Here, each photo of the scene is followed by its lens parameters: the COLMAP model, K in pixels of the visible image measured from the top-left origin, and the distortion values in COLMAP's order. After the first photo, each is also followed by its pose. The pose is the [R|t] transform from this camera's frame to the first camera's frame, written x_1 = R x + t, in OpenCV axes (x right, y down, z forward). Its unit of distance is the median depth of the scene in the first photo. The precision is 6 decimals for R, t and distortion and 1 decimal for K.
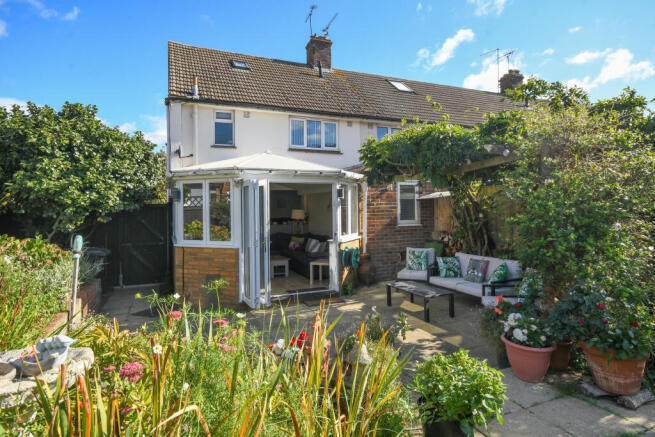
lens RADIAL K [[356.6, 0, 327.2], [0, 356.6, 211.5], [0, 0, 1]] dist [0.005394, 0.001362]
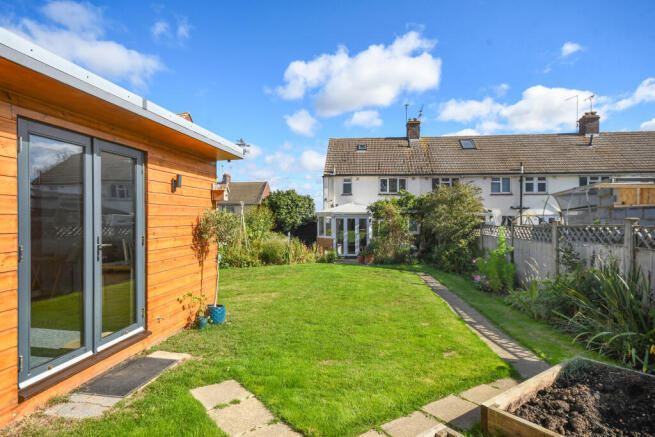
lens RADIAL K [[398.3, 0, 326.8], [0, 398.3, 220.7], [0, 0, 1]] dist [-0.000335, 0.000037]
pose [[0.868273, 0.010309, -0.495980, 0.809460], [-0.016636, 0.999827, -0.008341, -0.008847], [0.495808, 0.015494, 0.868294, -1.145836]]
